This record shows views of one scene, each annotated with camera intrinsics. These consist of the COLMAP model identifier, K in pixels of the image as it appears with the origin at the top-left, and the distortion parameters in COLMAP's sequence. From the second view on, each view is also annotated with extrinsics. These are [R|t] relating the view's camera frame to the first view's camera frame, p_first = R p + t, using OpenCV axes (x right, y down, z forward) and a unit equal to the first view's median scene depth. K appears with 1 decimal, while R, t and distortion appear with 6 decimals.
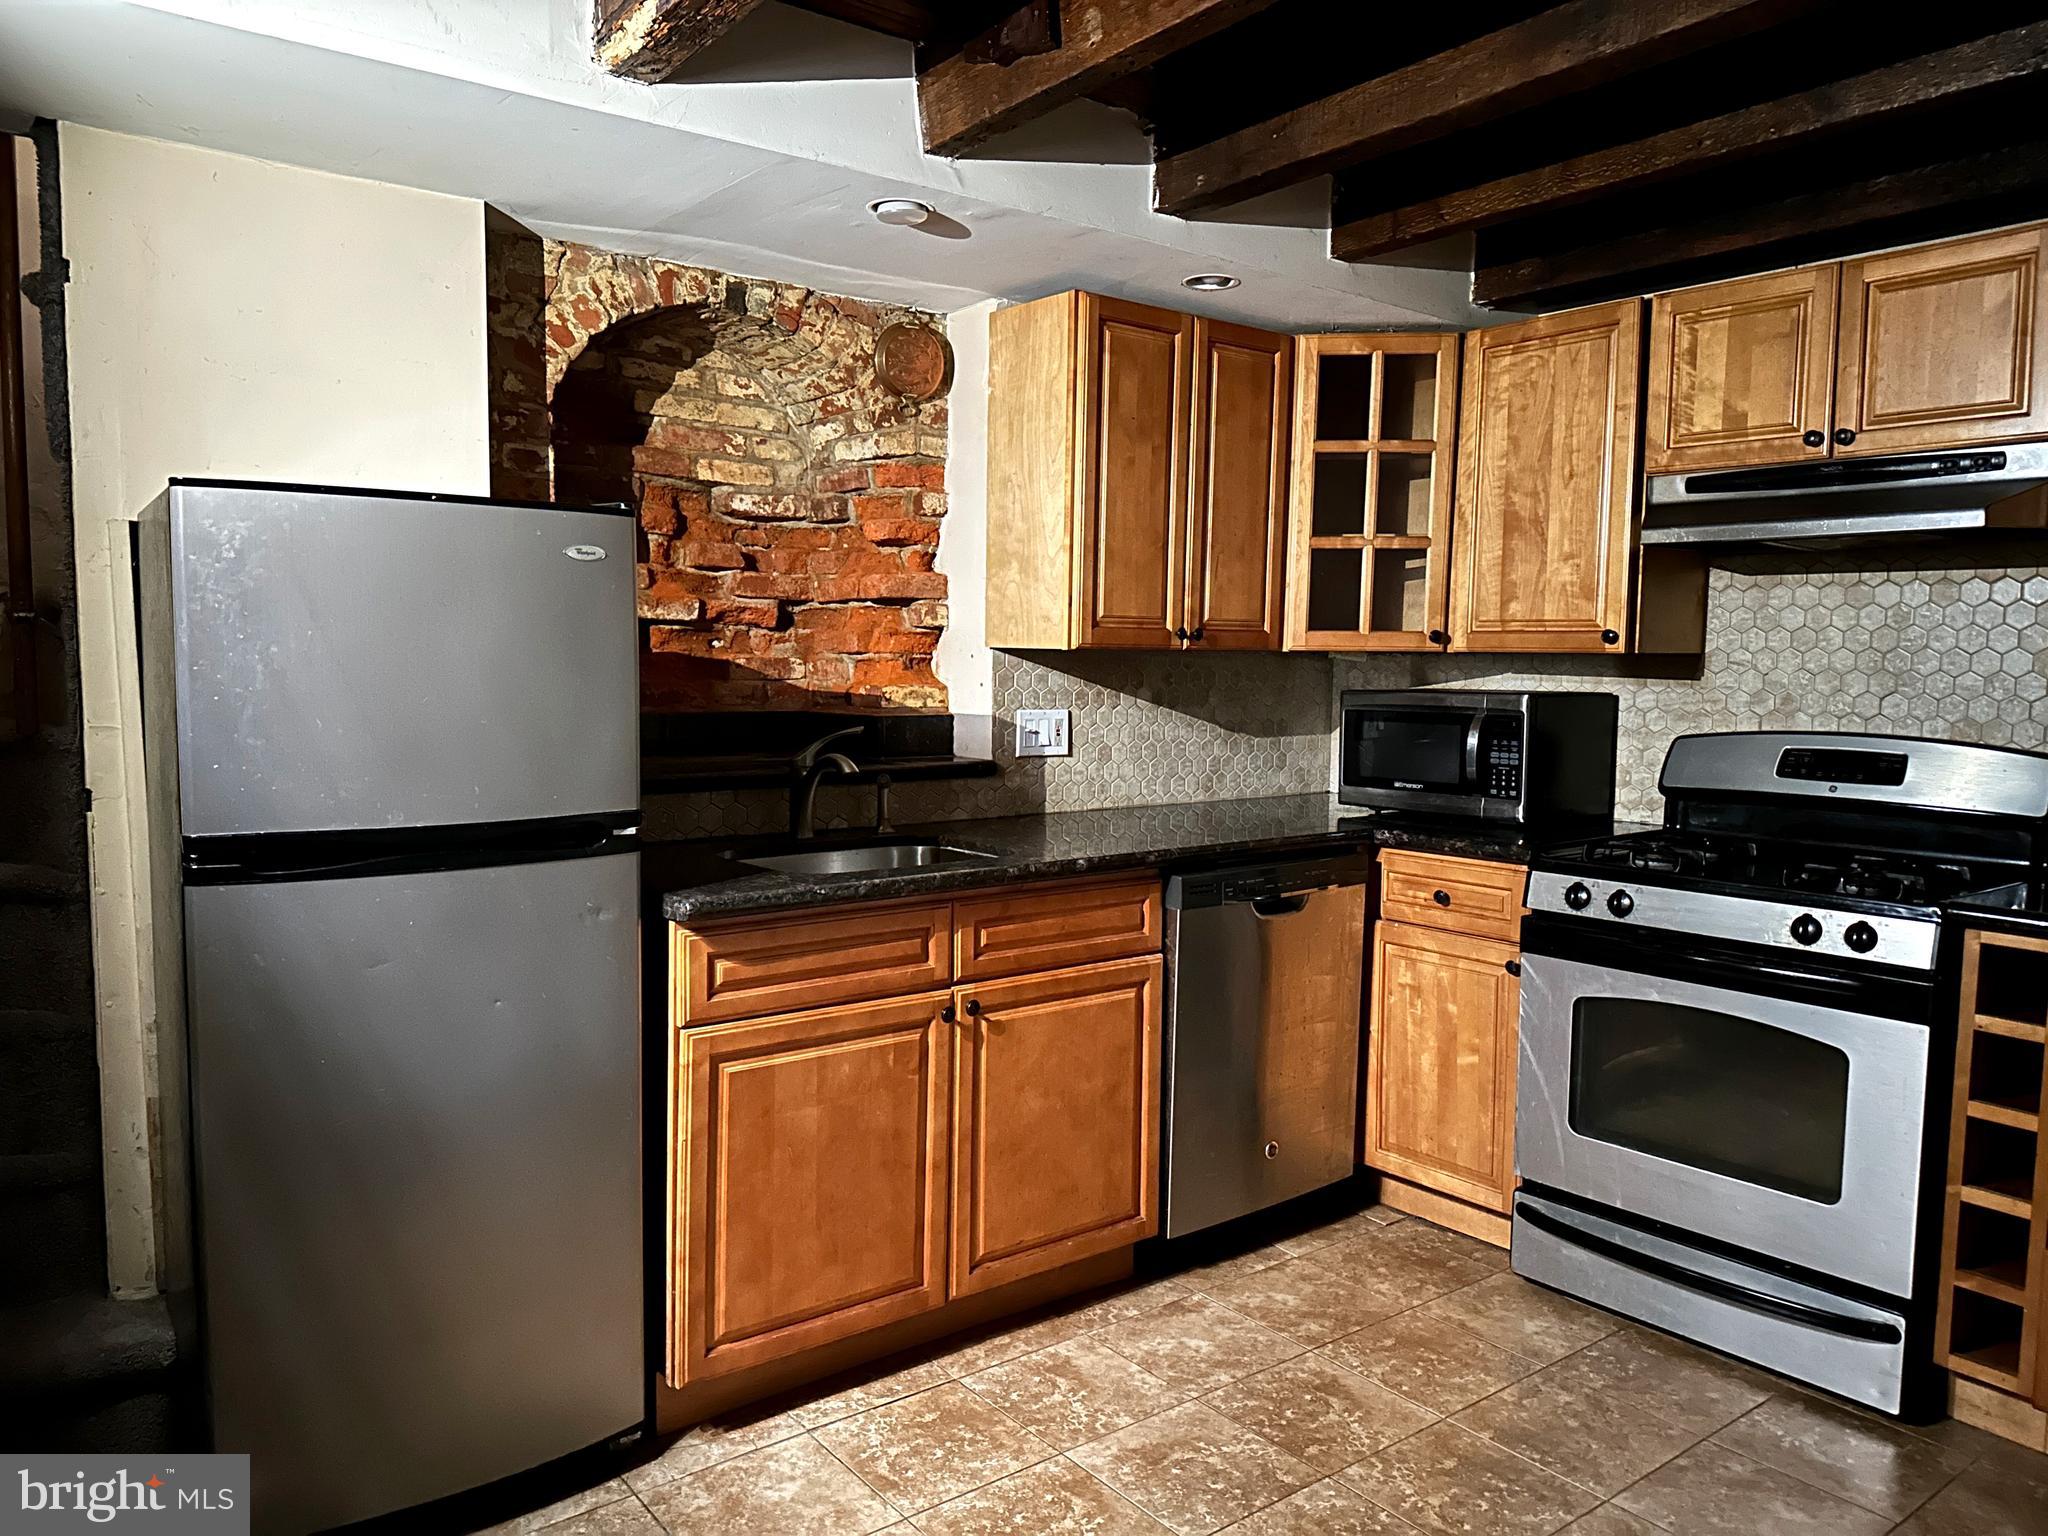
lens RADIAL K [[1434.2, 0, 1019.4], [0, 1434.2, 756.2], [0, 0, 1]] dist [0.046375, -0.059431]
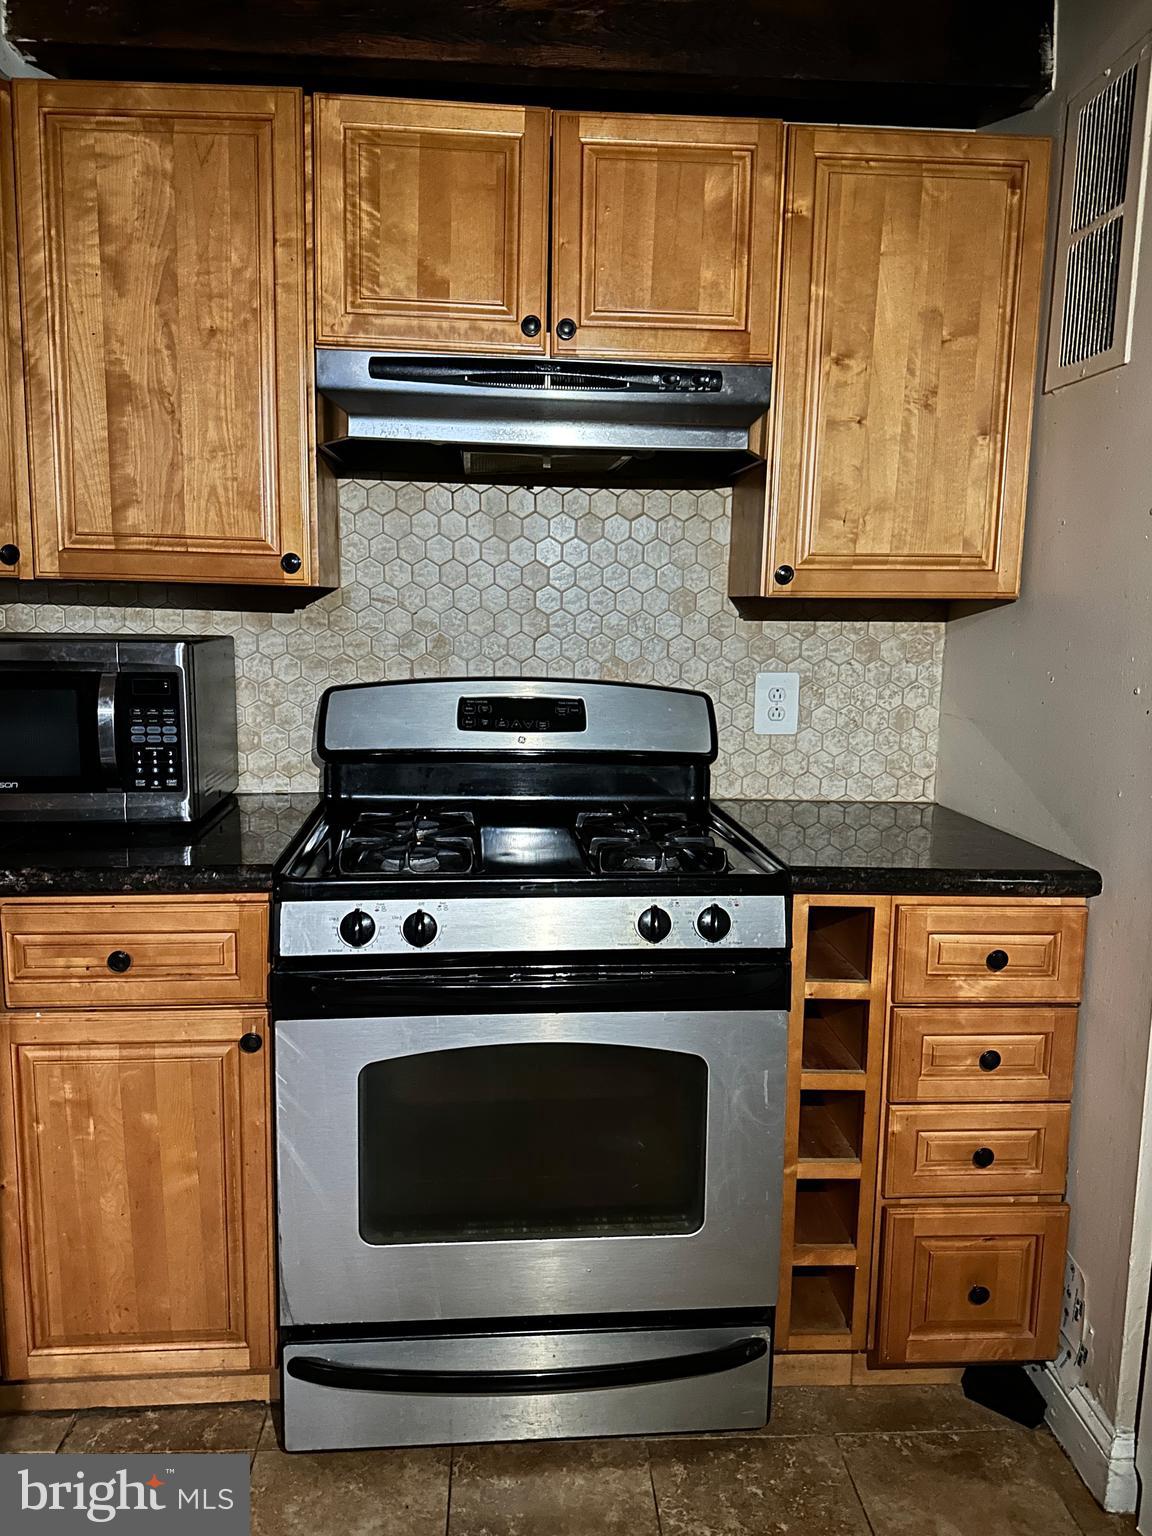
lens RADIAL K [[1075.7, 0, 561.6], [0, 1075.7, 769.5], [0, 0, 1]] dist [0.046375, -0.059431]
pose [[0.561863, -0.120312, 0.818434, 0.016520], [0.047631, 0.992431, 0.113190, -0.033684], [-0.825858, -0.024614, 0.563341, 0.577732]]
